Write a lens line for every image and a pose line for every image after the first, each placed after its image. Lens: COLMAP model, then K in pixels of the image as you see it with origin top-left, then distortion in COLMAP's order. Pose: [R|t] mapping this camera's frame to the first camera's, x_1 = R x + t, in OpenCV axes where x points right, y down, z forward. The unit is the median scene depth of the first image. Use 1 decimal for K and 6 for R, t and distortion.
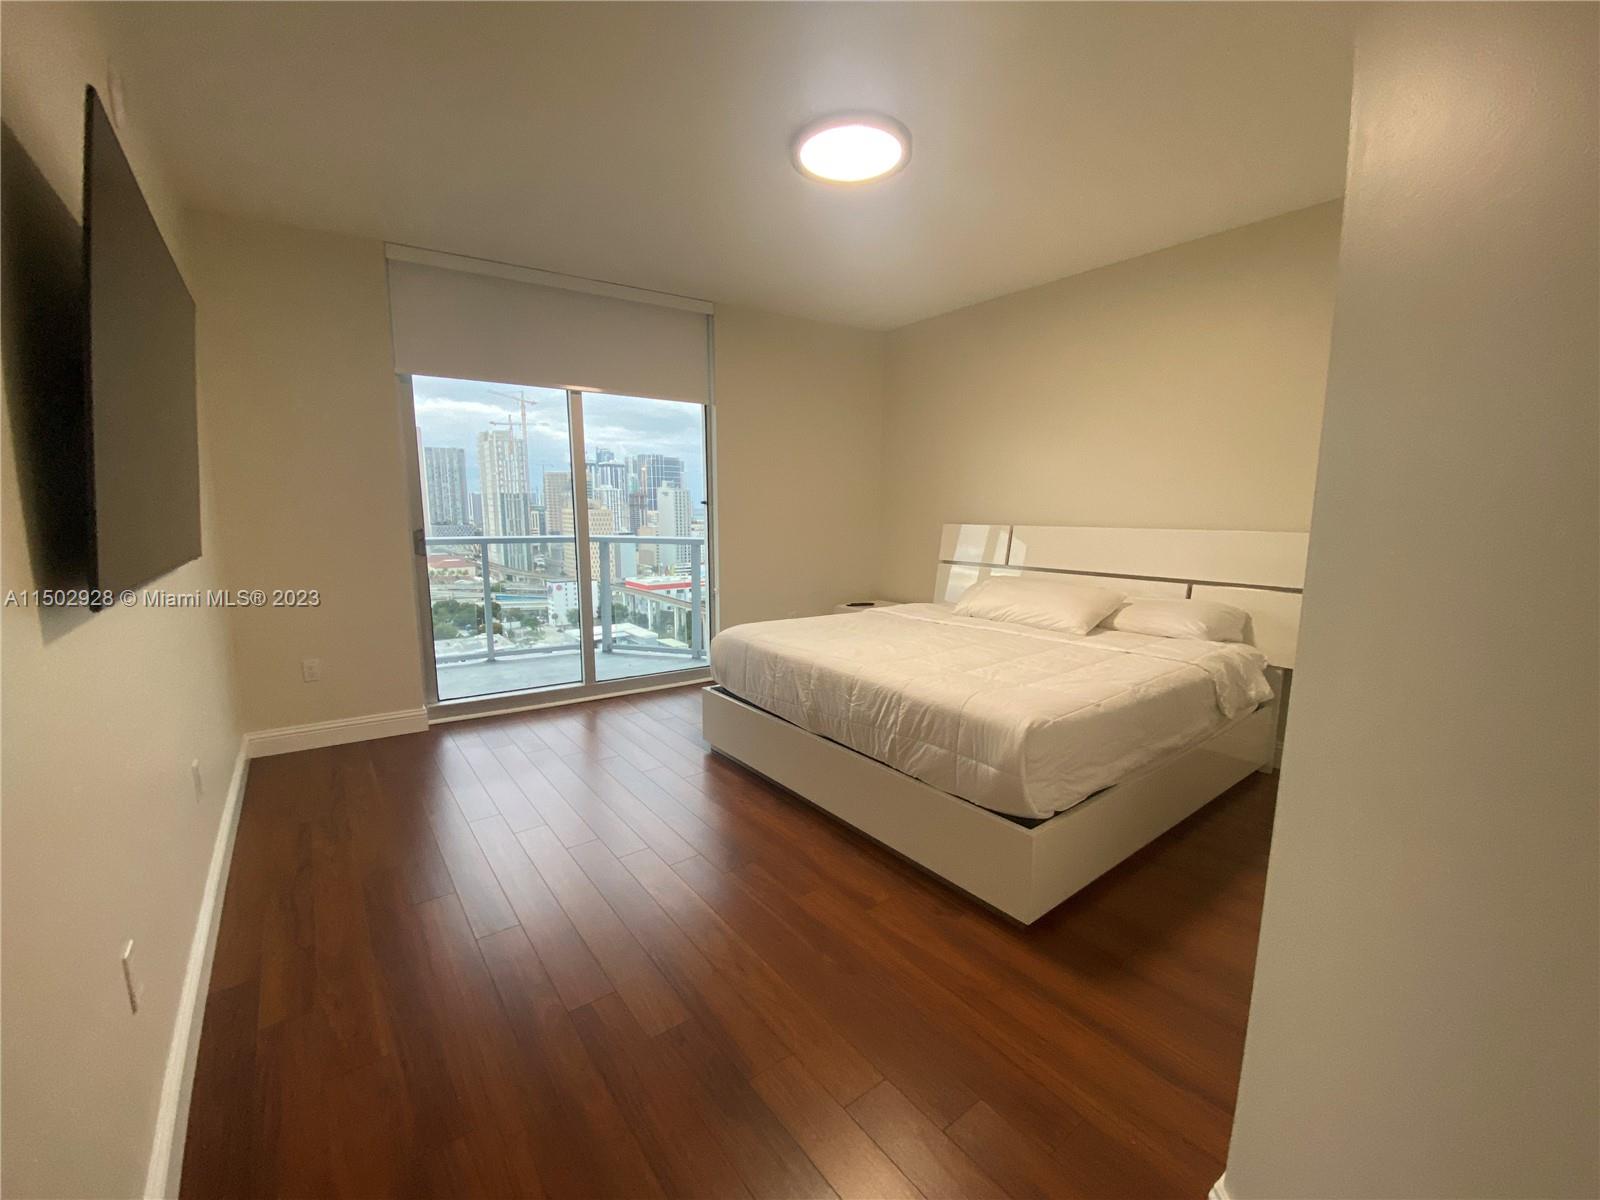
lens RADIAL K [[647.0, 0, 798.8], [0, 647.0, 606.1], [0, 0, 1]] dist [0.027481, -0.024134]
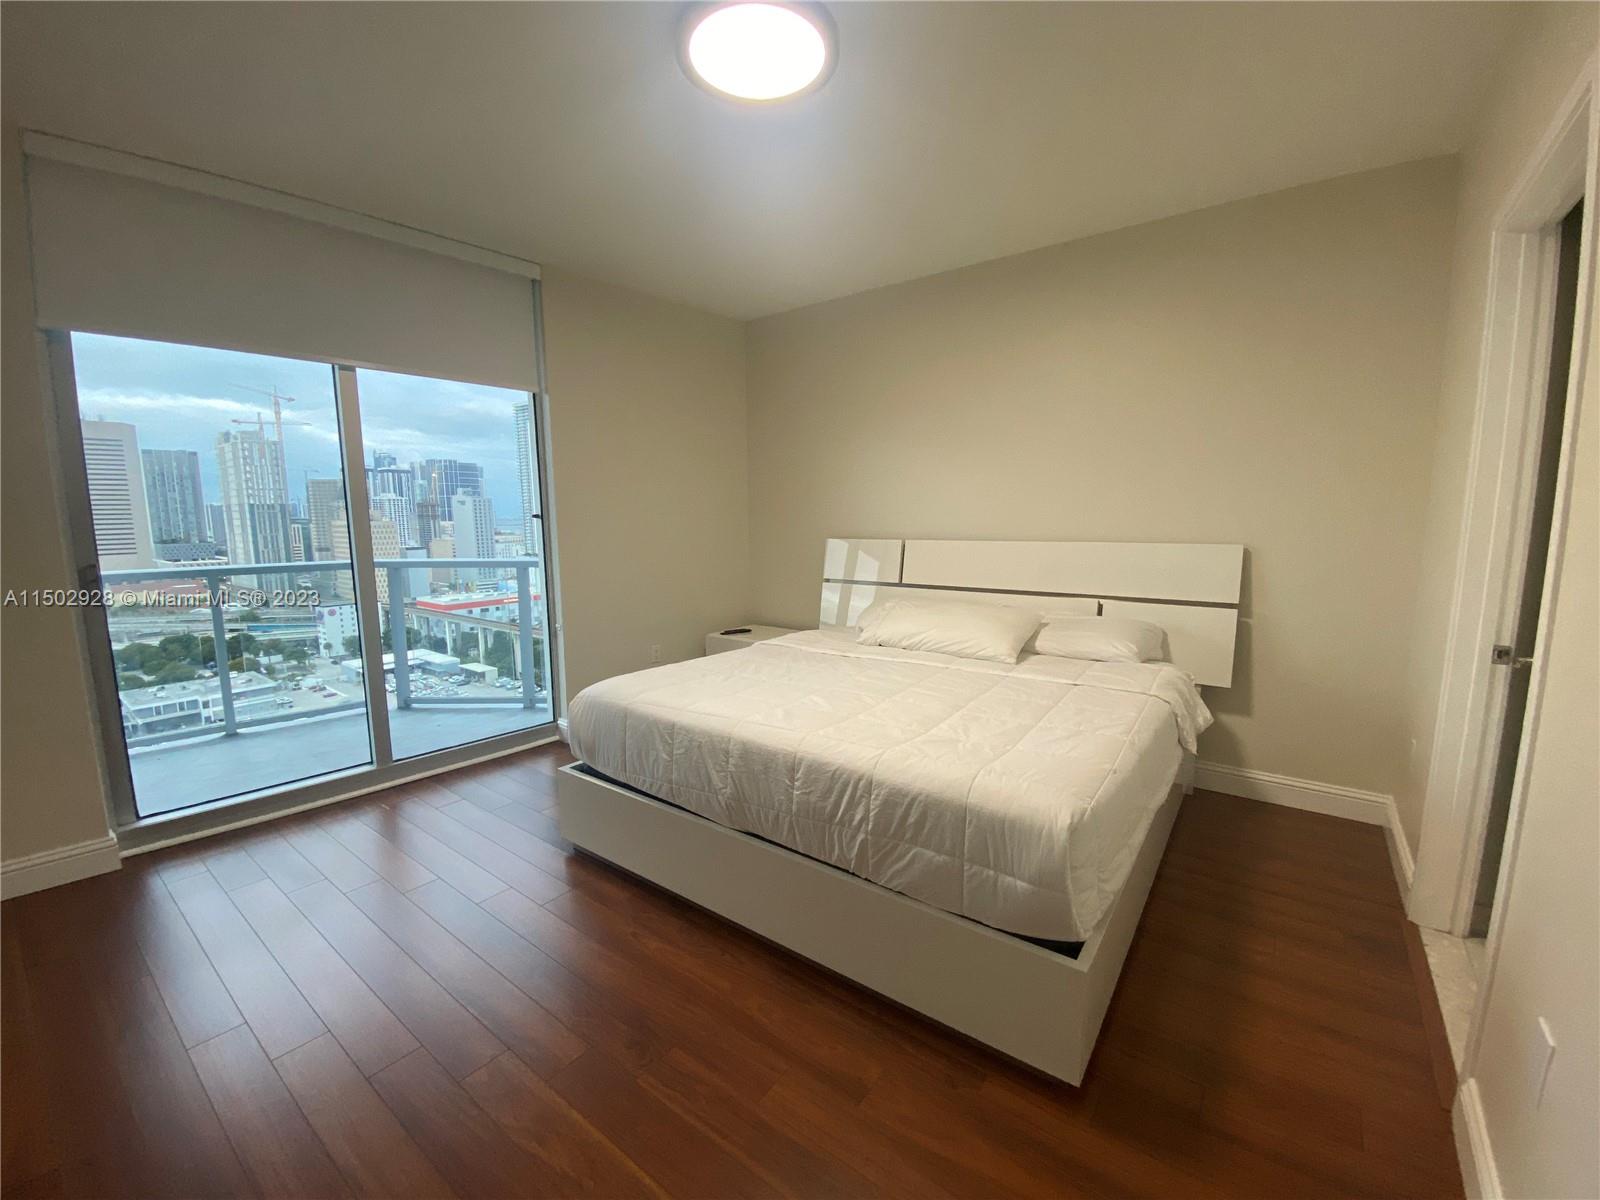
lens RADIAL K [[652.3, 0, 795.9], [0, 652.3, 605.6], [0, 0, 1]] dist [0.010480, -0.017999]
pose [[0.964282, -0.044779, 0.261067, -0.077955], [0.048577, 0.998787, -0.008107, -0.041623], [-0.260387, 0.020499, 0.965287, 0.216097]]
